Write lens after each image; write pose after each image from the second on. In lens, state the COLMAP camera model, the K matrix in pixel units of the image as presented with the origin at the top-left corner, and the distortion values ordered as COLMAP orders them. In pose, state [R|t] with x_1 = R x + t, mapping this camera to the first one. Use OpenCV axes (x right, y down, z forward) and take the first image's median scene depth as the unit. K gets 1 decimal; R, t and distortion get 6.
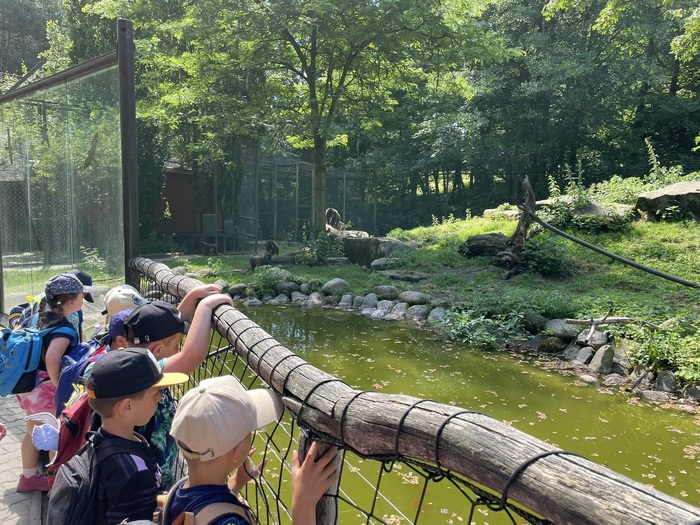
lens RADIAL K [[534.6, 0, 349.8], [0, 534.6, 263.0], [0, 0, 1]] dist [0.007260, -0.025627]
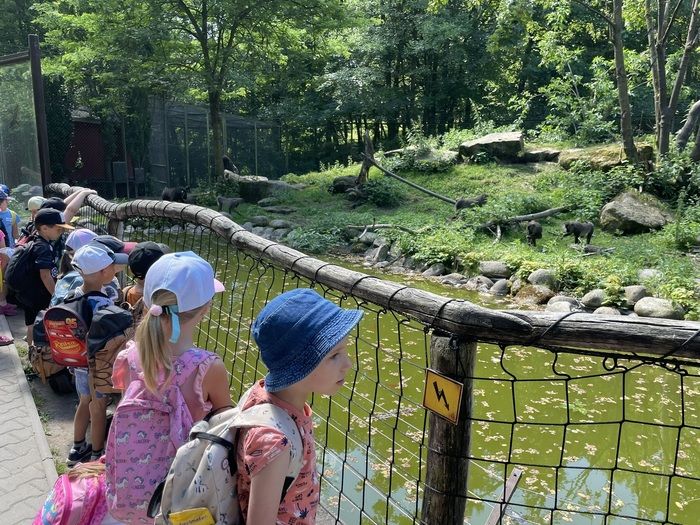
lens RADIAL K [[534.6, 0, 350.1], [0, 534.6, 261.9], [0, 0, 1]] dist [0.007260, -0.025627]
pose [[0.991510, -0.025920, 0.127420, 0.085375], [0.014416, 0.995802, 0.090394, 0.028918], [-0.129228, -0.087790, 0.987721, -0.212380]]
